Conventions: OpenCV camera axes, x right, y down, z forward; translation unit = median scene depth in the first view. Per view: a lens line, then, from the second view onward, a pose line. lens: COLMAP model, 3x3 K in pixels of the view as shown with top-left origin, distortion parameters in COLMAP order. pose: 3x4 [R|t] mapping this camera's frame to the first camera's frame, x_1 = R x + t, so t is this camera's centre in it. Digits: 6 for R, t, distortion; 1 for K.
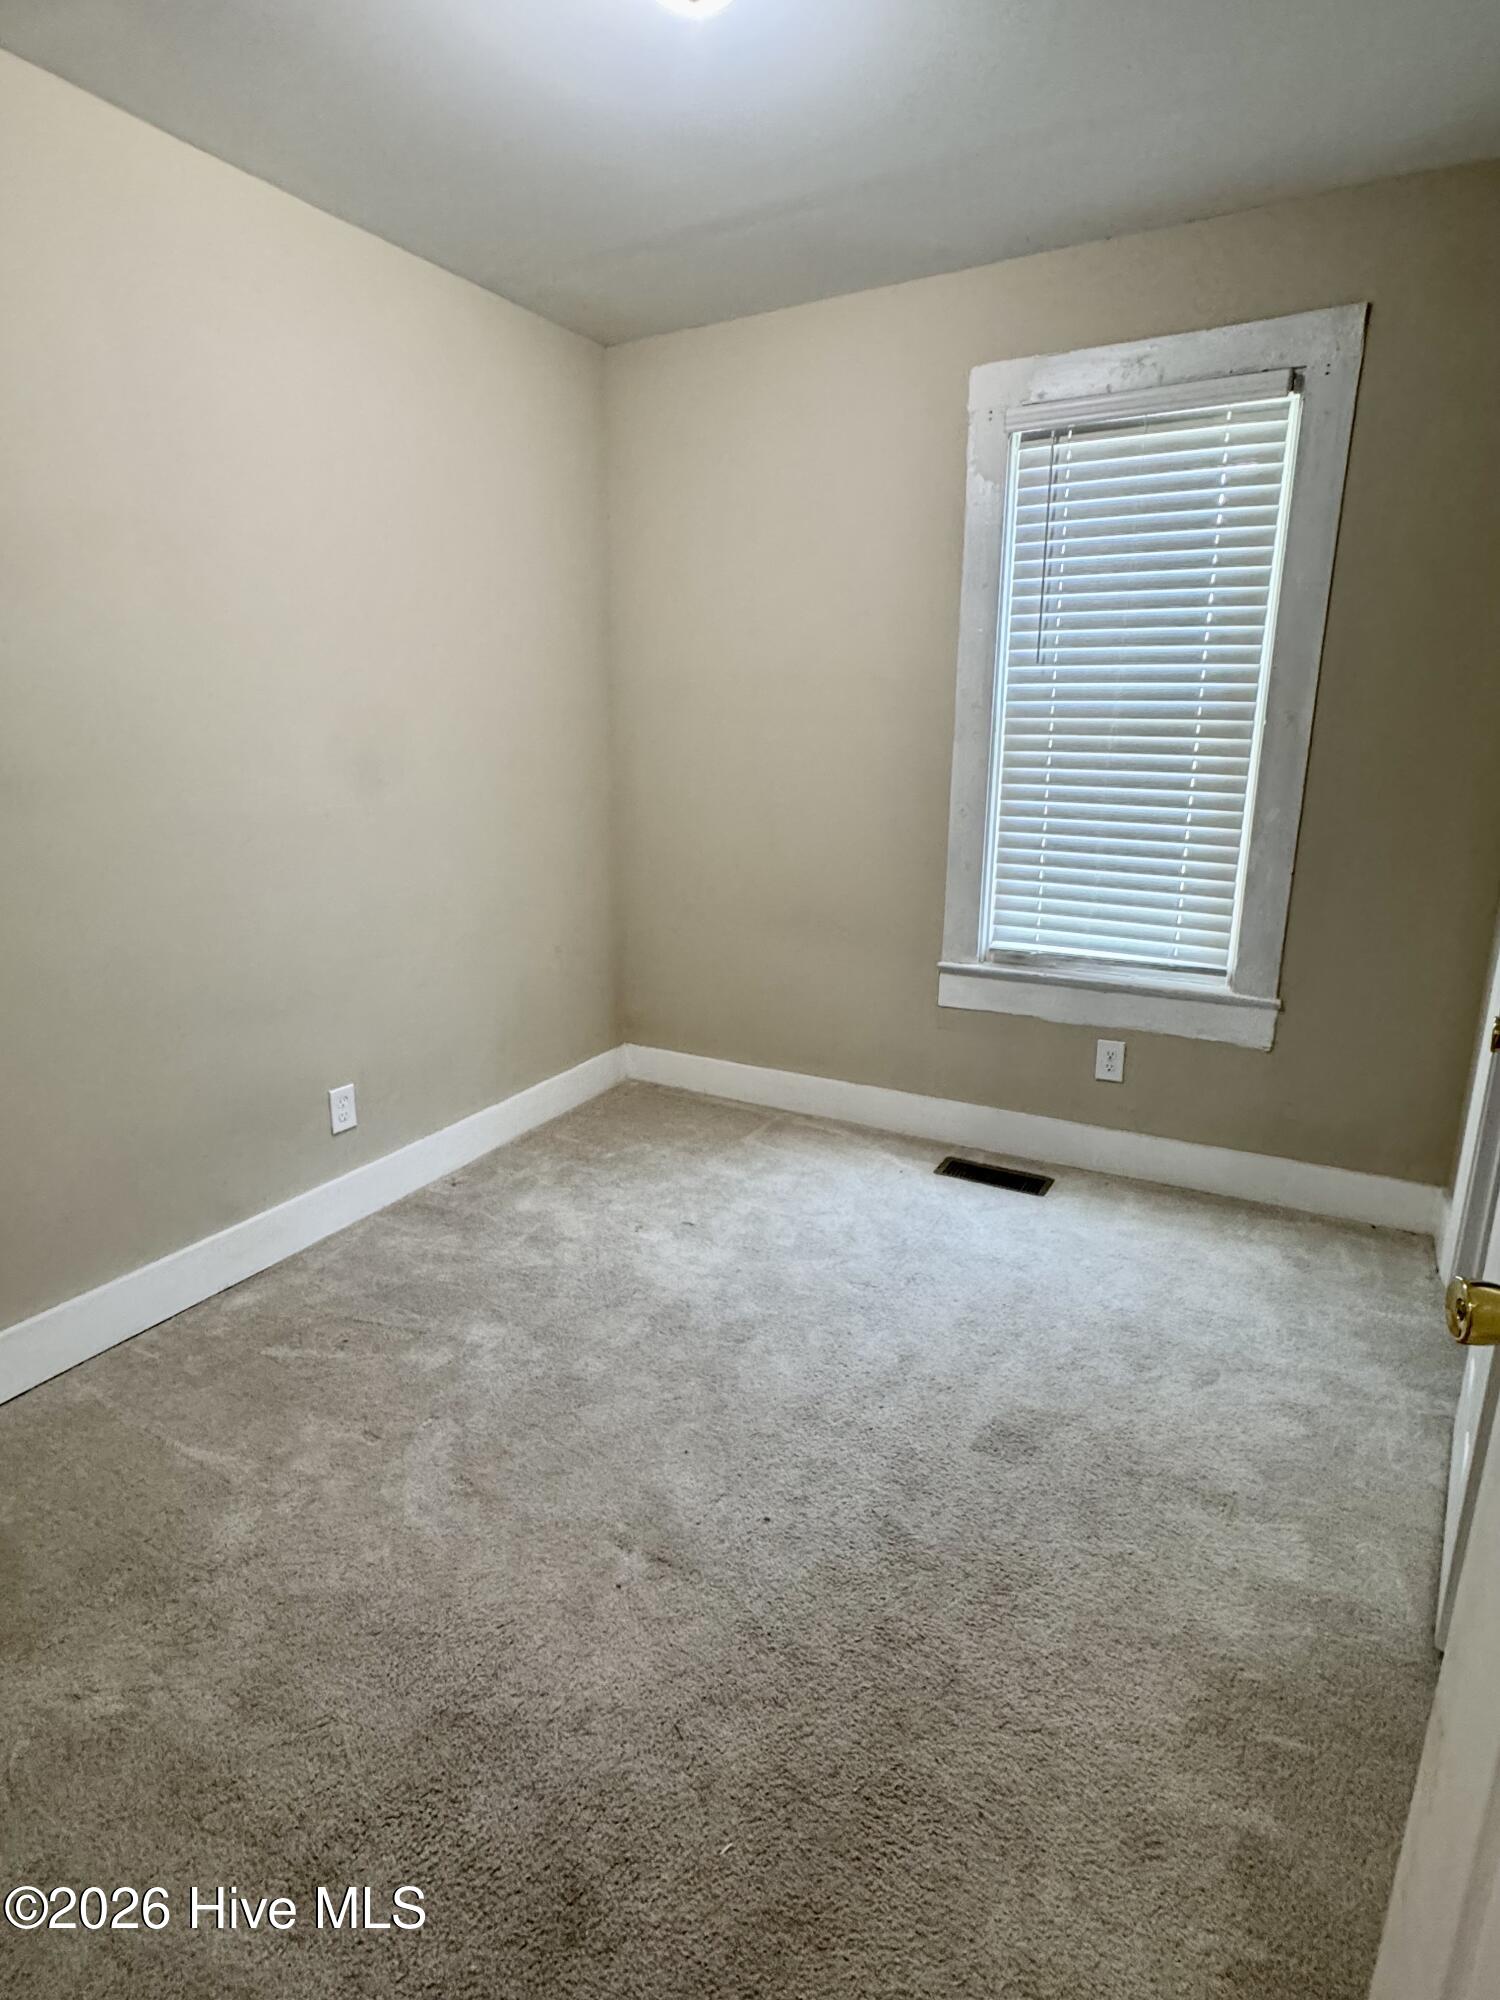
lens RADIAL K [[1027.0, 0, 753.7], [0, 1027.0, 999.6], [0, 0, 1]] dist [0.002099, -0.000819]
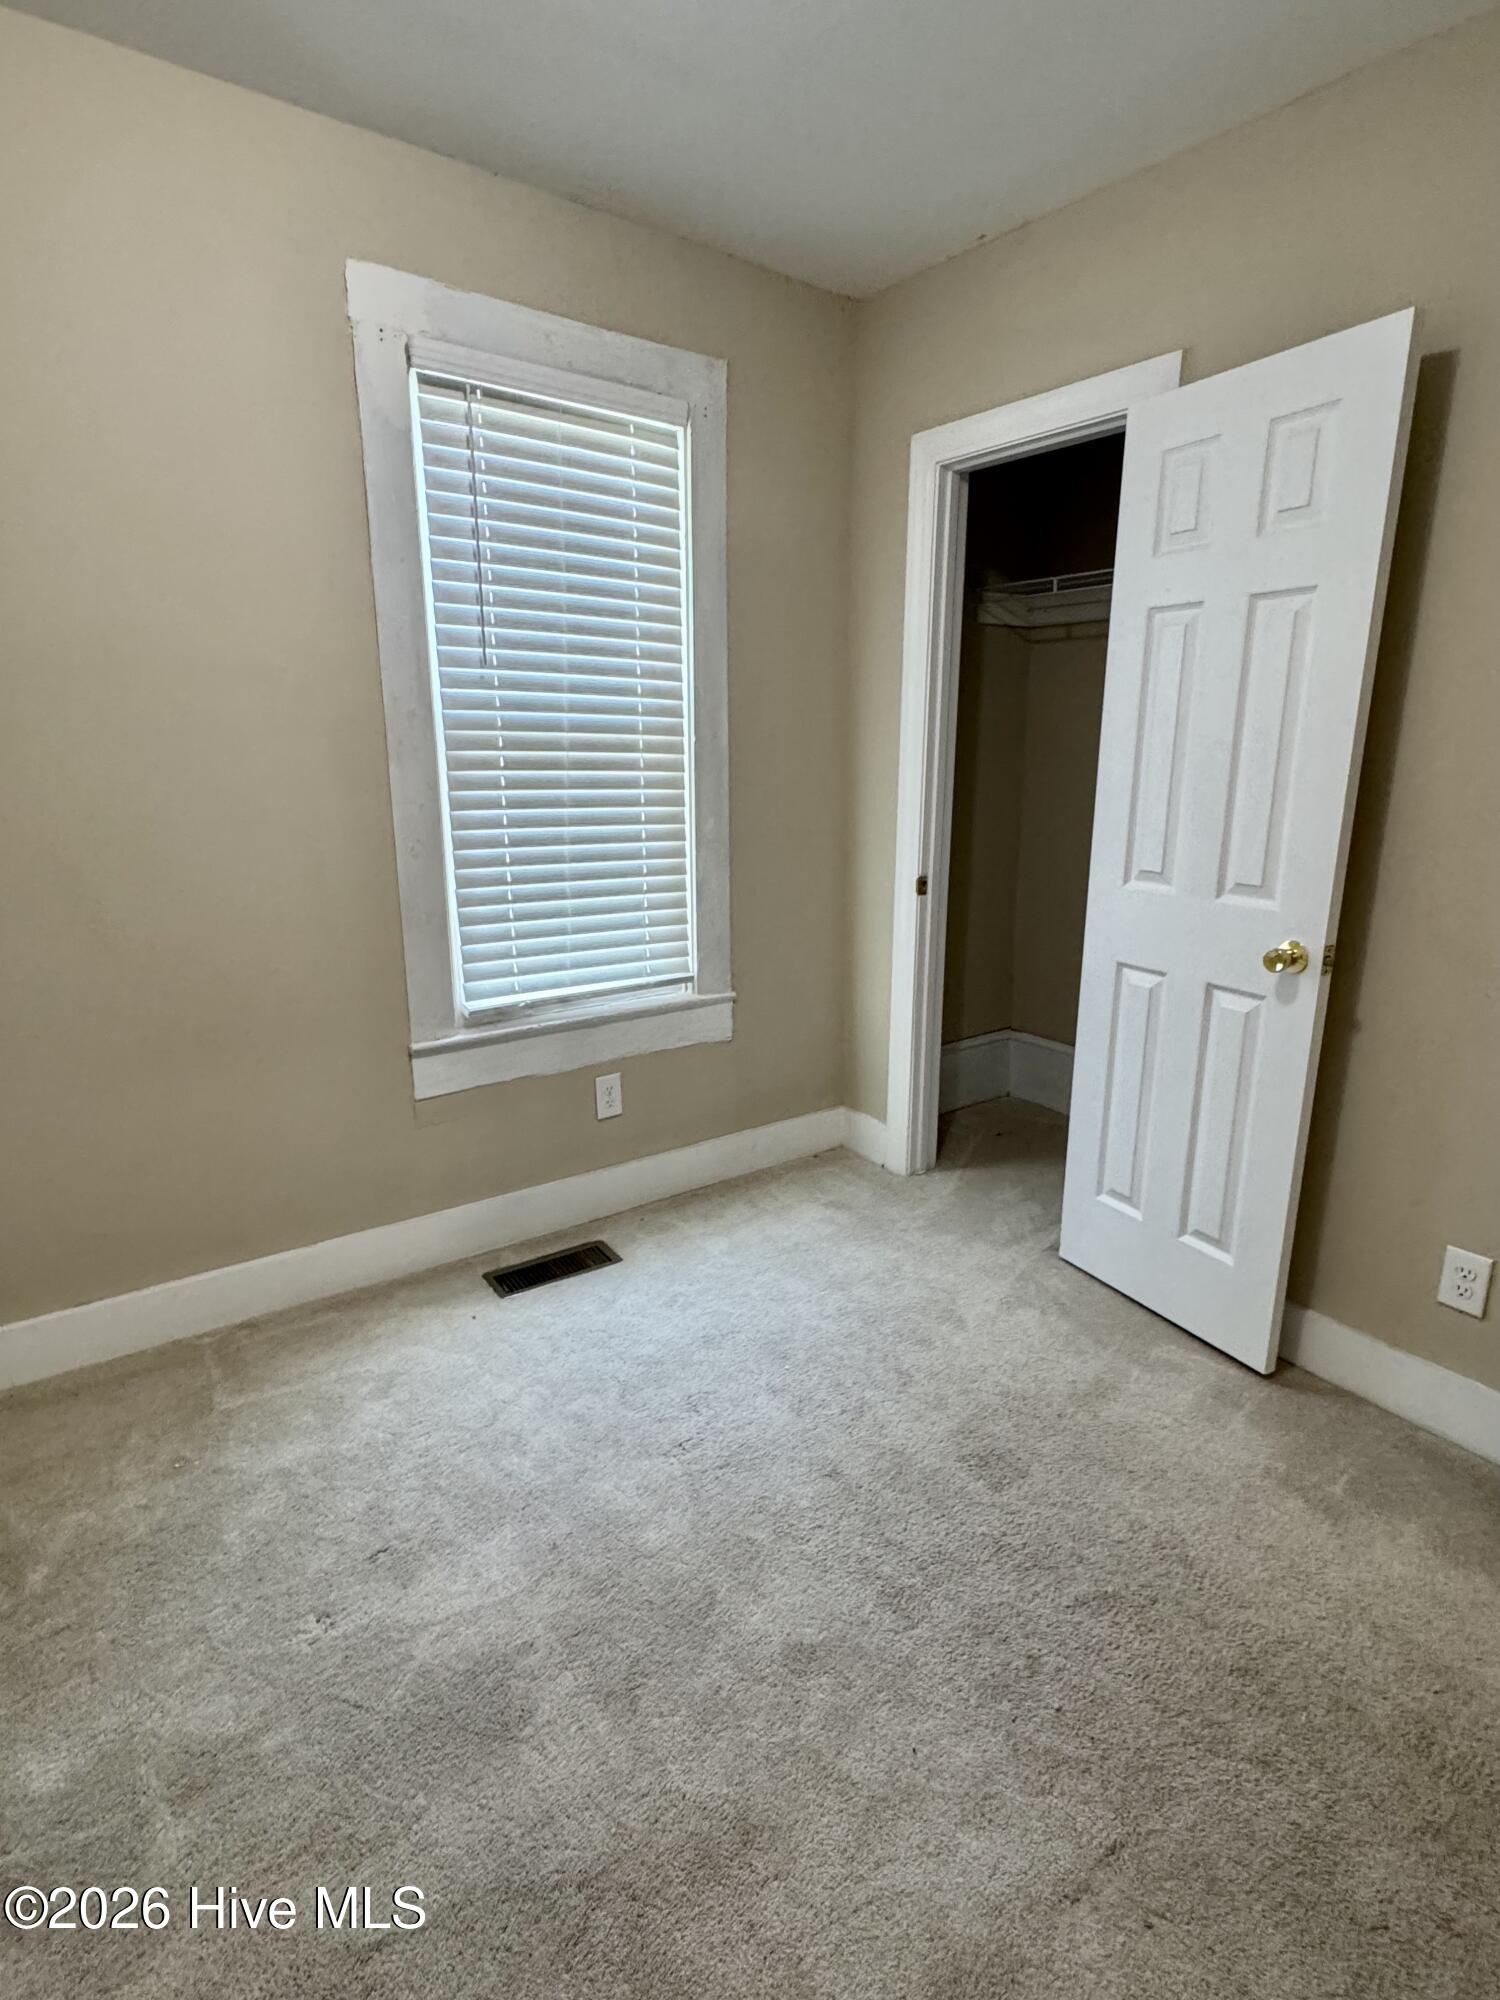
lens RADIAL K [[1027.0, 0, 753.7], [0, 1027.0, 999.6], [0, 0, 1]] dist [0.002099, -0.000819]
pose [[0.420588, -0.222453, 0.879557, -0.431913], [0.221453, 0.965322, 0.138250, -0.134927], [-0.879809, 0.136635, 0.455265, 0.473016]]
